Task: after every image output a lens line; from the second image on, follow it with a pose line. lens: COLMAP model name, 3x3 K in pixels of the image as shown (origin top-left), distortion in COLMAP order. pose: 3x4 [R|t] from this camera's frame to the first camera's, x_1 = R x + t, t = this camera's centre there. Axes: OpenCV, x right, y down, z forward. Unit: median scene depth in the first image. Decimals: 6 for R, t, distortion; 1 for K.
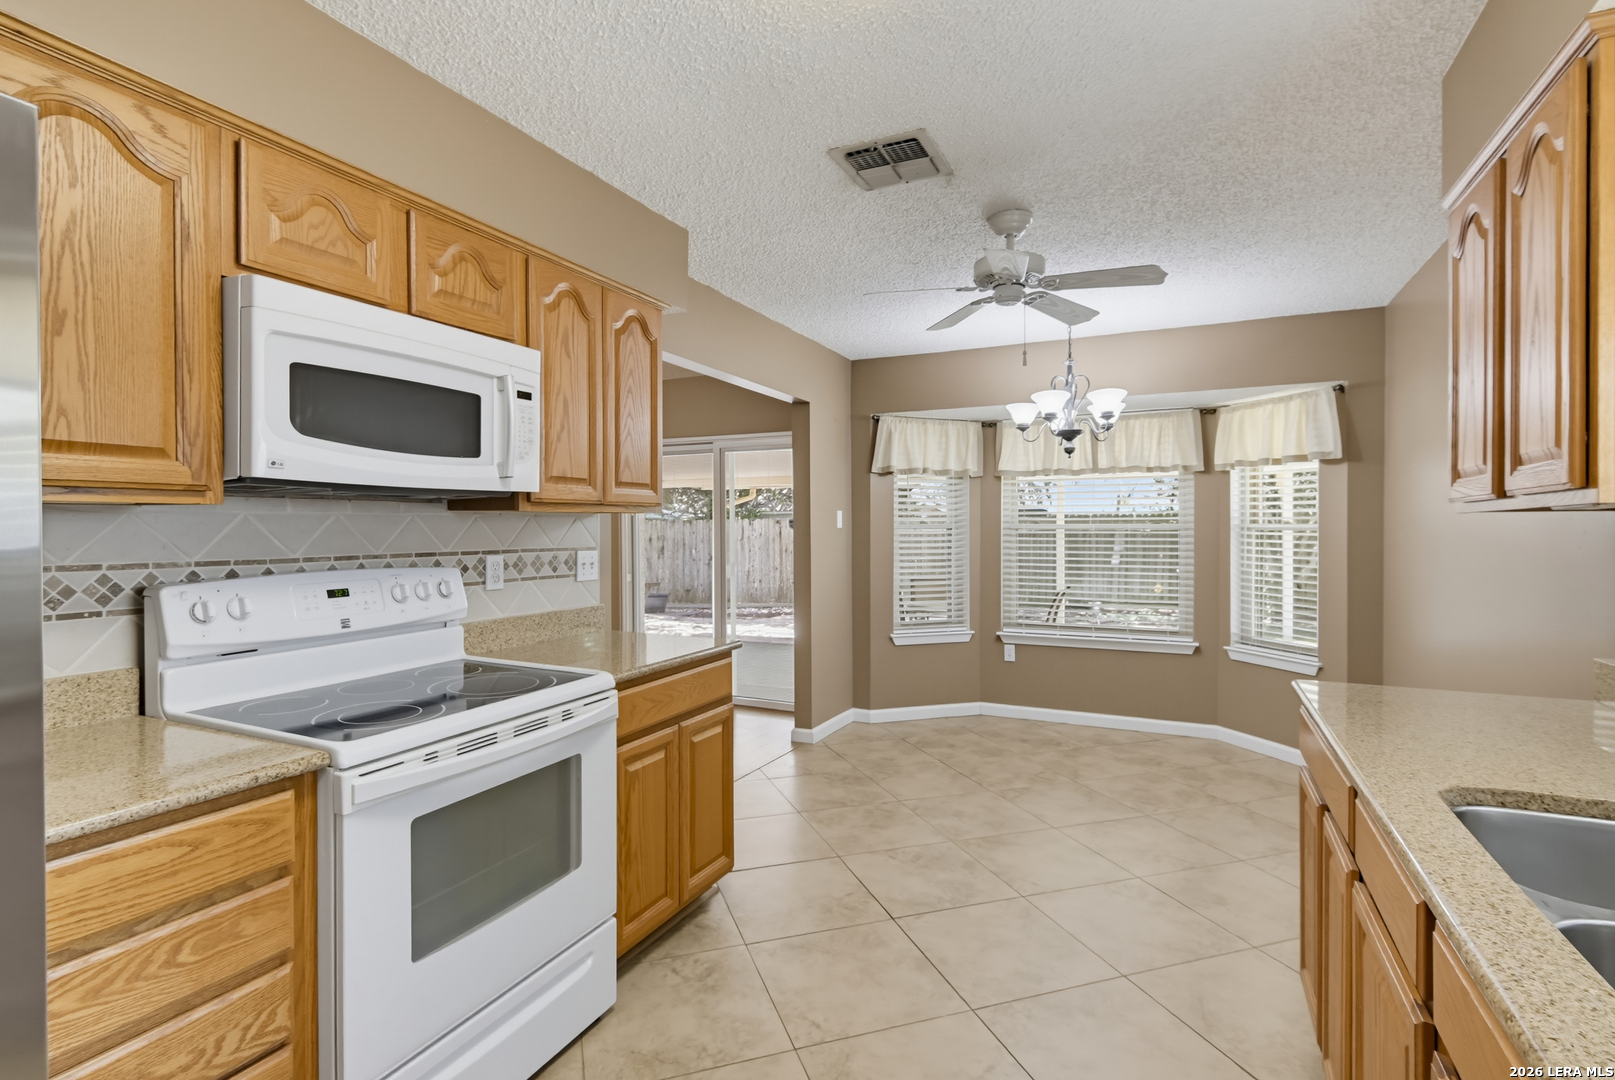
lens RADIAL K [[805.3, 0, 806.3], [0, 805.3, 531.9], [0, 0, 1]] dist [0.016379, -0.000542]
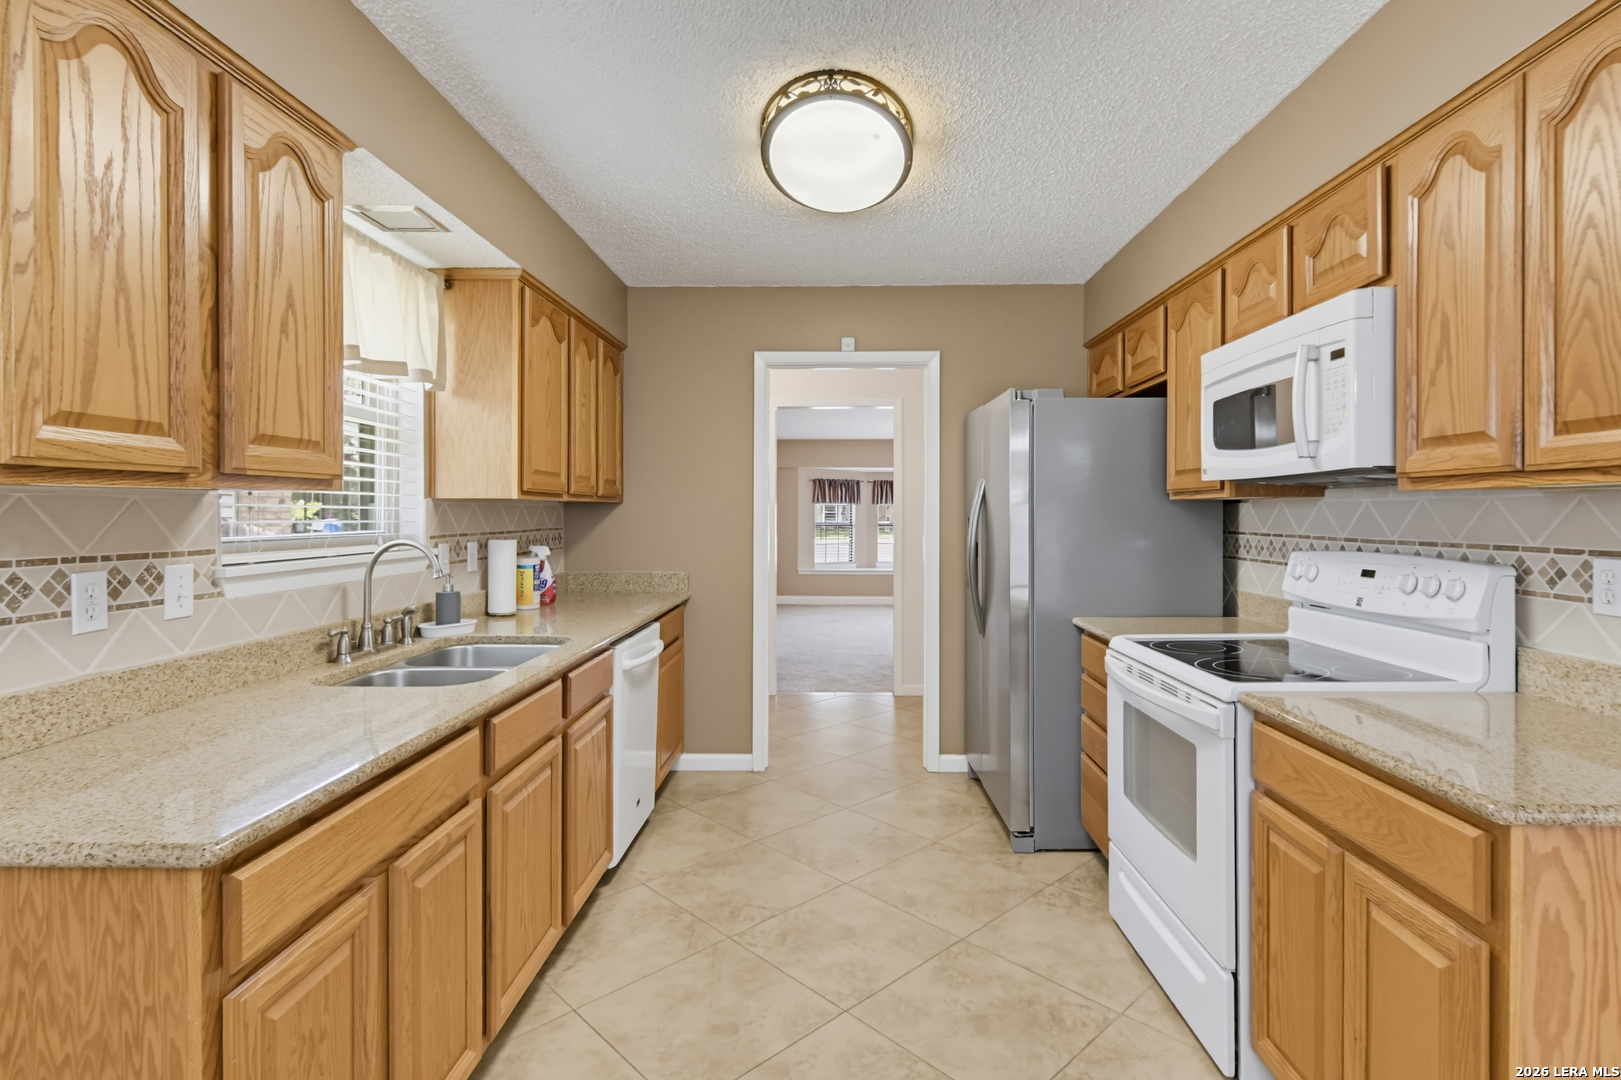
lens RADIAL K [[780.0, 0, 834.0], [0, 780.0, 516.8], [0, 0, 1]] dist [0.024359, -0.011422]
pose [[-0.908865, 0.002987, -0.417080, 0.401883], [-0.003424, 0.999887, 0.014621, -0.009999], [0.417077, 0.014717, -0.908752, 1.325365]]
